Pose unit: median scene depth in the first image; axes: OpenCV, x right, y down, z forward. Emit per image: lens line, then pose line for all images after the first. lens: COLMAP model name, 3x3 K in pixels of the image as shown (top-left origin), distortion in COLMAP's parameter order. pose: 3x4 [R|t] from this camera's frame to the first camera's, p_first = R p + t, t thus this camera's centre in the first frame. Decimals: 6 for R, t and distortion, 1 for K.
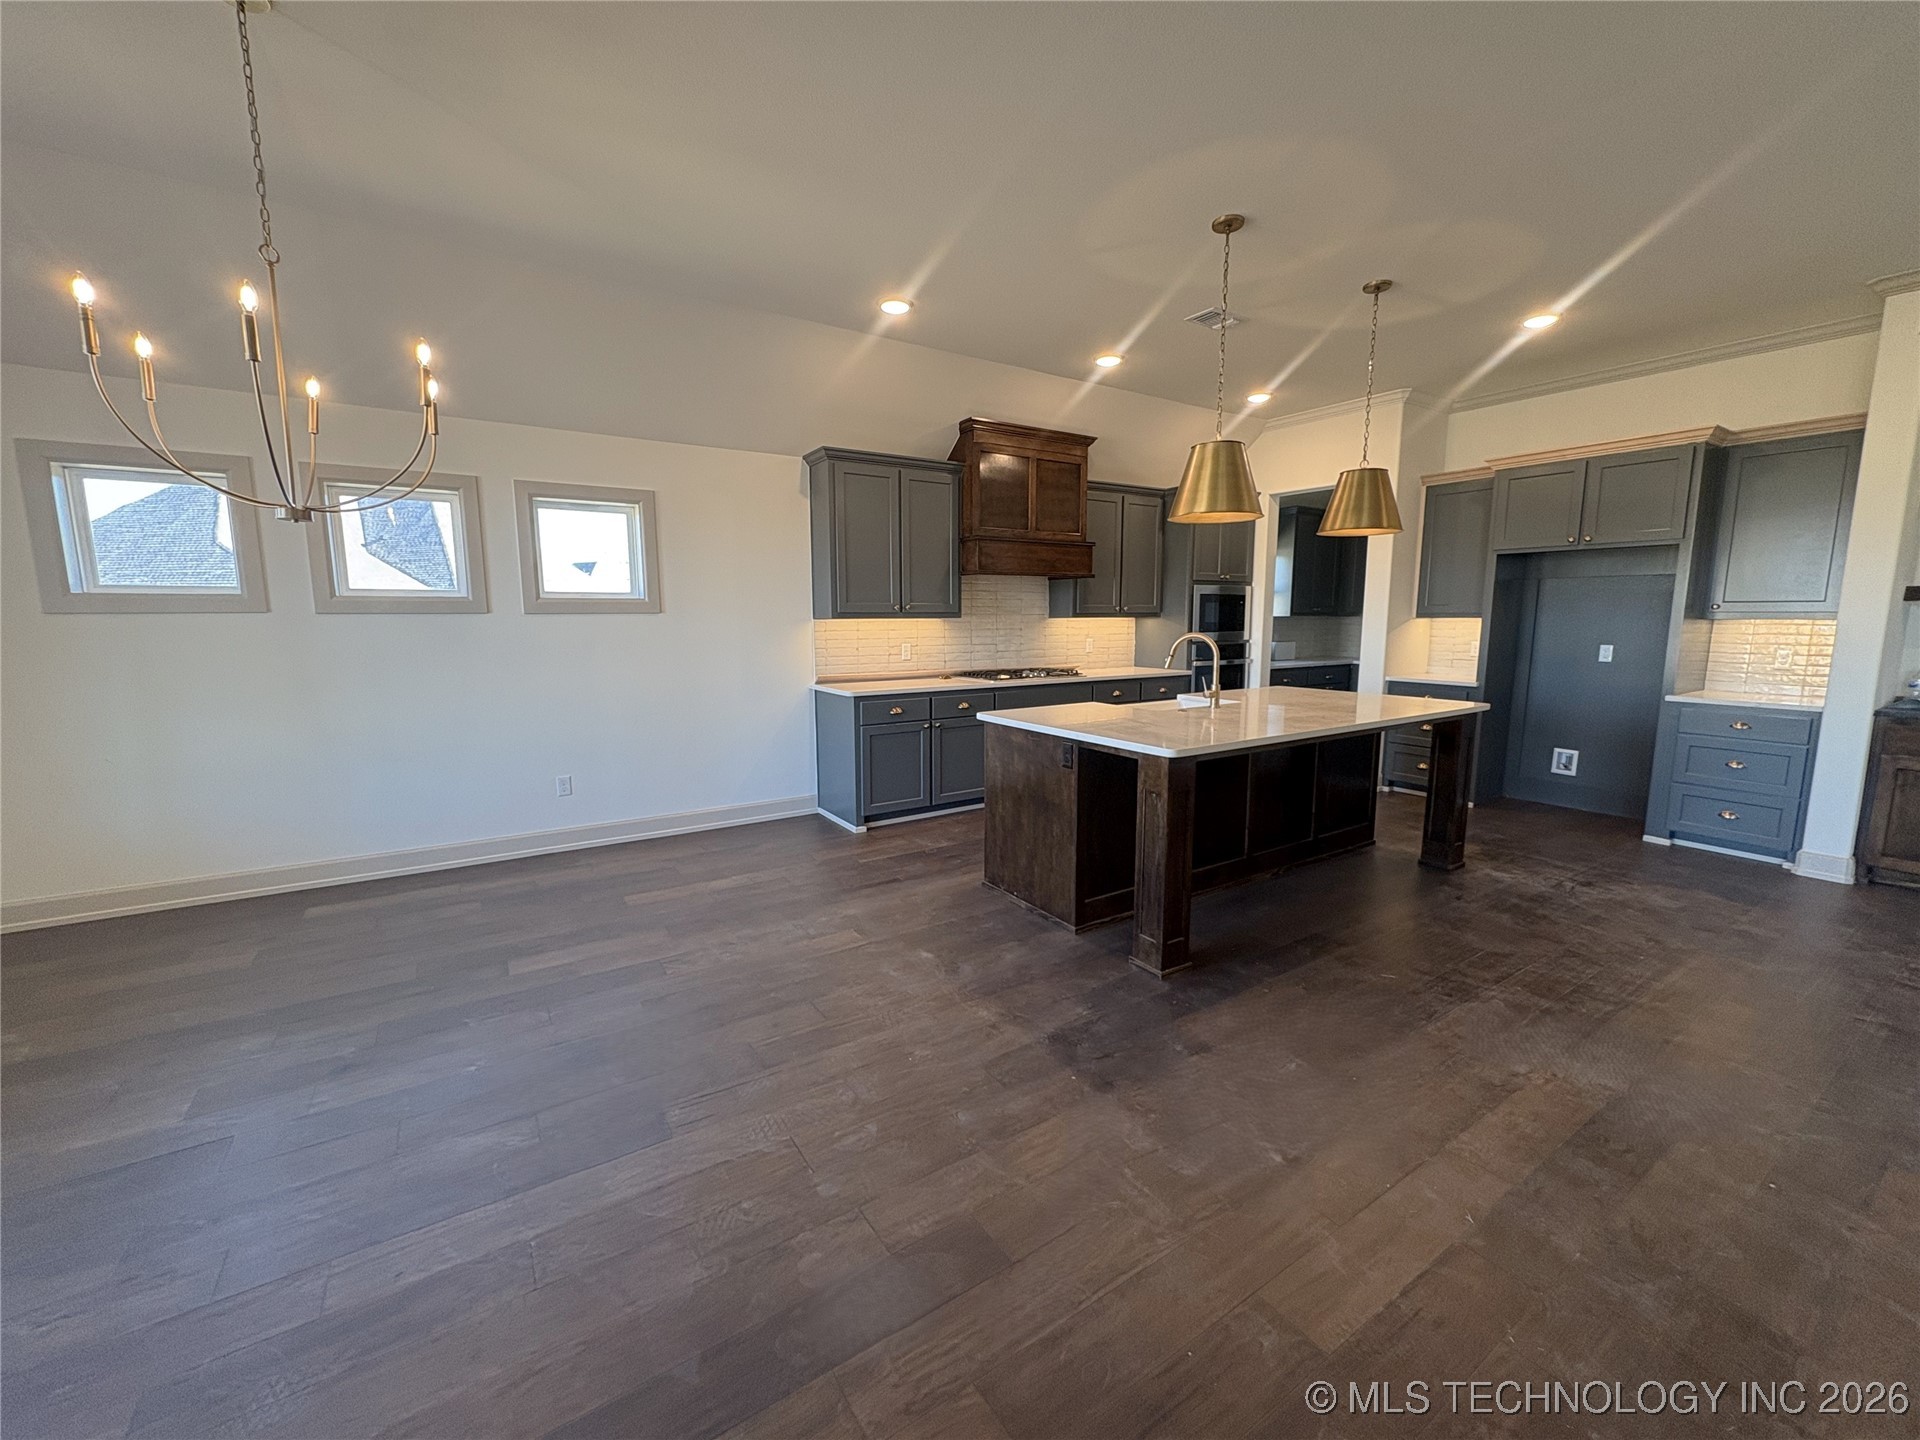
lens RADIAL K [[768.6, 0, 966.0], [0, 768.6, 718.7], [0, 0, 1]] dist [-0.000945, -0.000134]
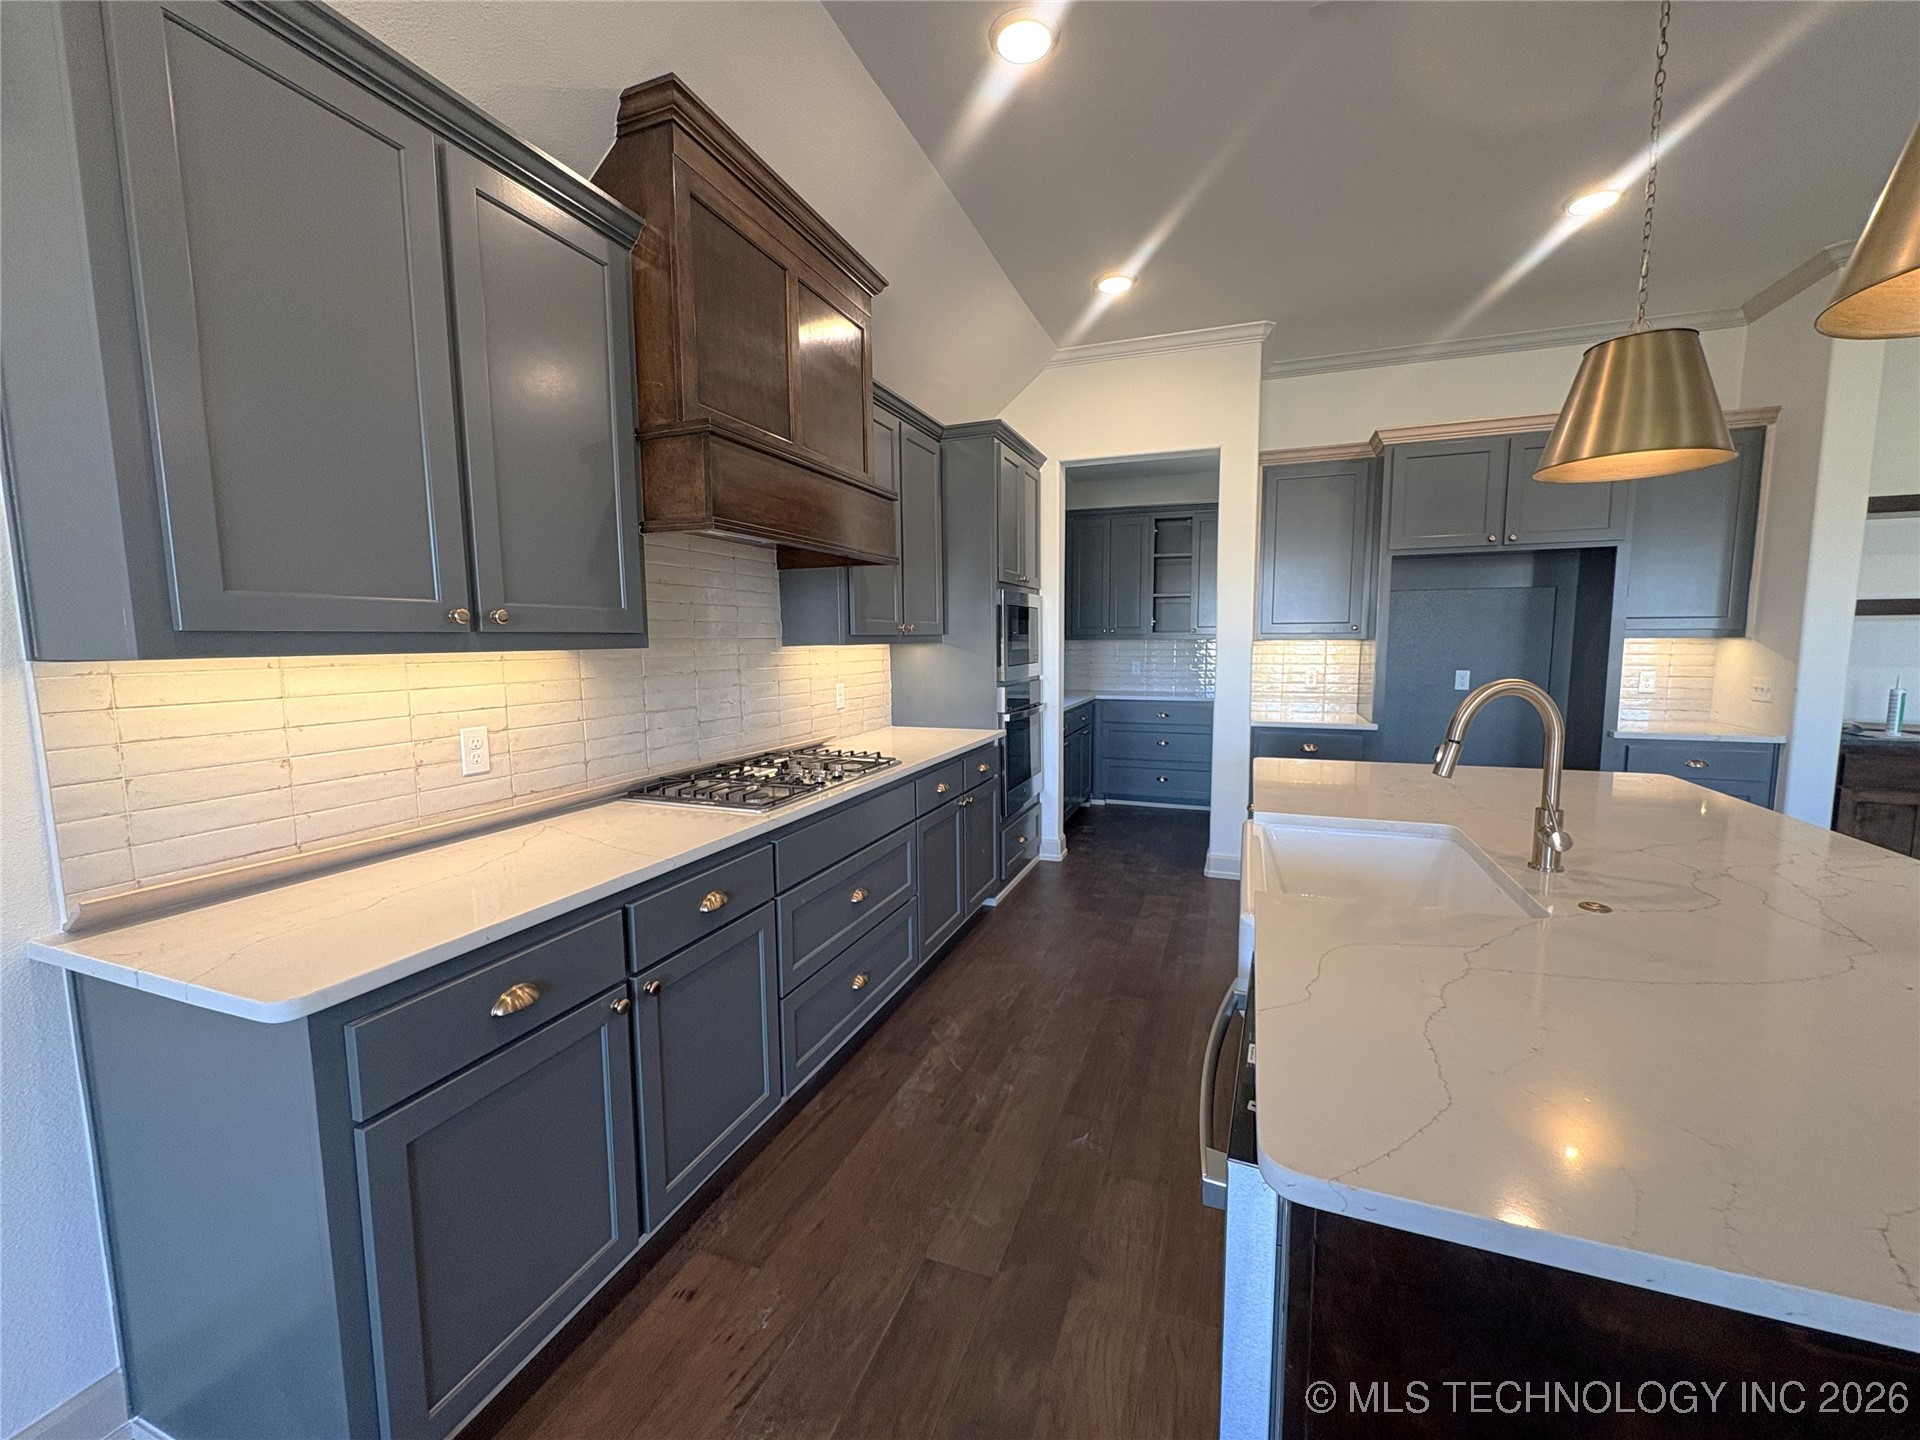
lens RADIAL K [[768.6, 0, 958.1], [0, 768.6, 710.8], [0, 0, 1]] dist [-0.000945, -0.000134]
pose [[0.808263, -0.060062, 0.585750, -0.105335], [0.086955, 0.996052, -0.017854, -0.082786], [-0.582366, 0.065365, 0.810295, 0.626247]]
